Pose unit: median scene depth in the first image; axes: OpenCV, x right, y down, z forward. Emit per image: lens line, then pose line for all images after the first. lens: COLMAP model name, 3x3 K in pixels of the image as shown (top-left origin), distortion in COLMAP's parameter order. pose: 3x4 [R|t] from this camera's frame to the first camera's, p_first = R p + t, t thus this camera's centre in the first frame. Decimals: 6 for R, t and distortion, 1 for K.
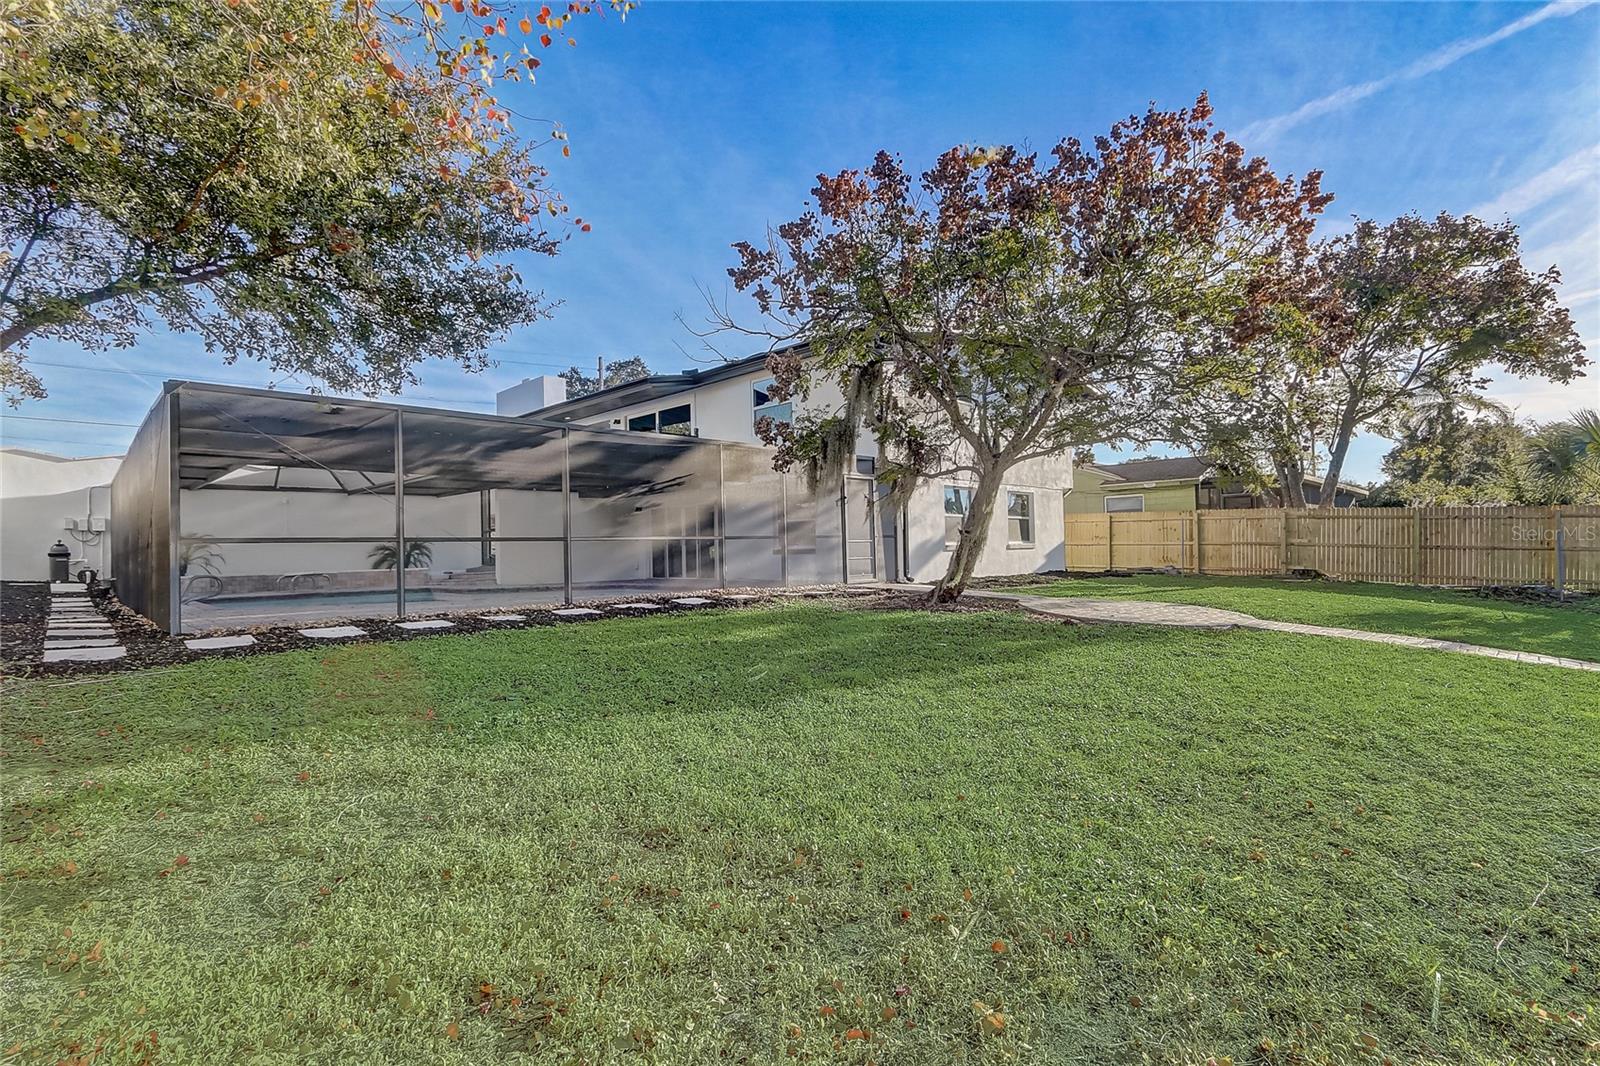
lens RADIAL K [[748.2, 0, 790.0], [0, 748.2, 546.4], [0, 0, 1]] dist [-0.014075, 0.000004]
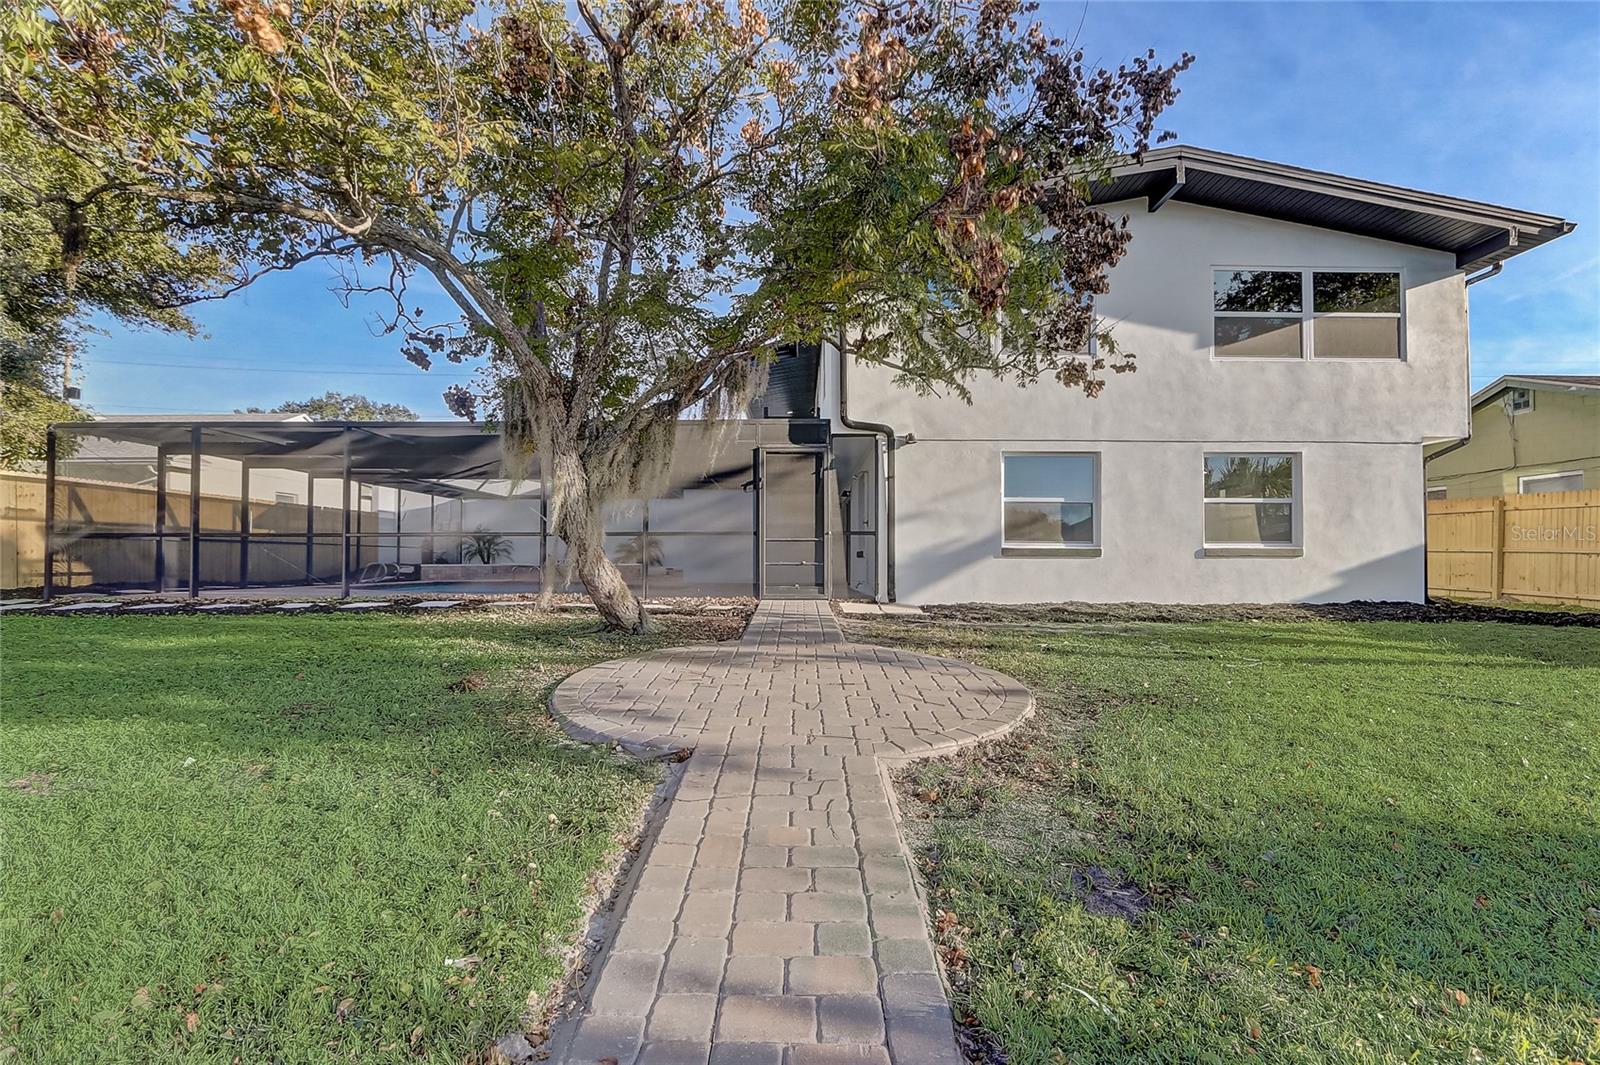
lens RADIAL K [[748.2, 0, 790.0], [0, 748.2, 545.9], [0, 0, 1]] dist [-0.014075, 0.000004]
pose [[0.701070, 0.004885, -0.713076, 0.563261], [-0.008363, 0.999964, -0.001372, -0.000493], [0.713043, 0.006925, 0.701086, 0.477832]]
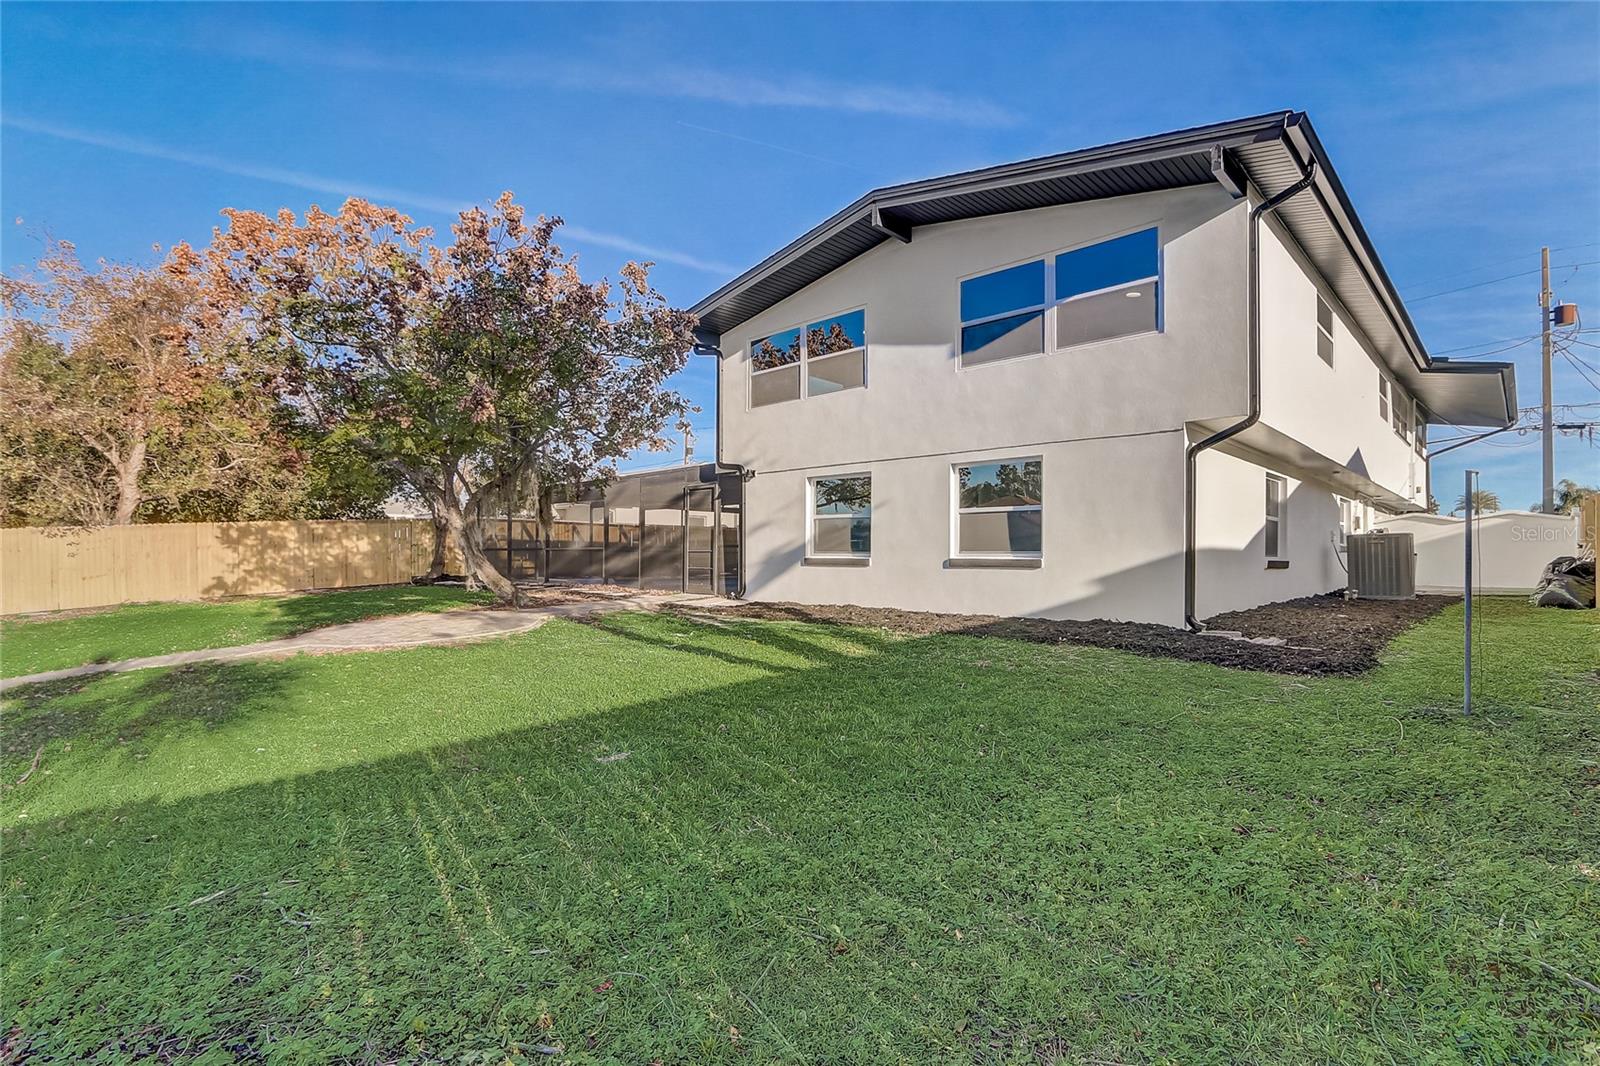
lens RADIAL K [[748.2, 0, 790.0], [0, 748.2, 546.4], [0, 0, 1]] dist [-0.014075, 0.000004]
pose [[0.008396, 0.002507, -0.999962, 1.023413], [0.003110, 0.999992, 0.002533, -0.015597], [0.999960, -0.003131, 0.008388, 1.052150]]
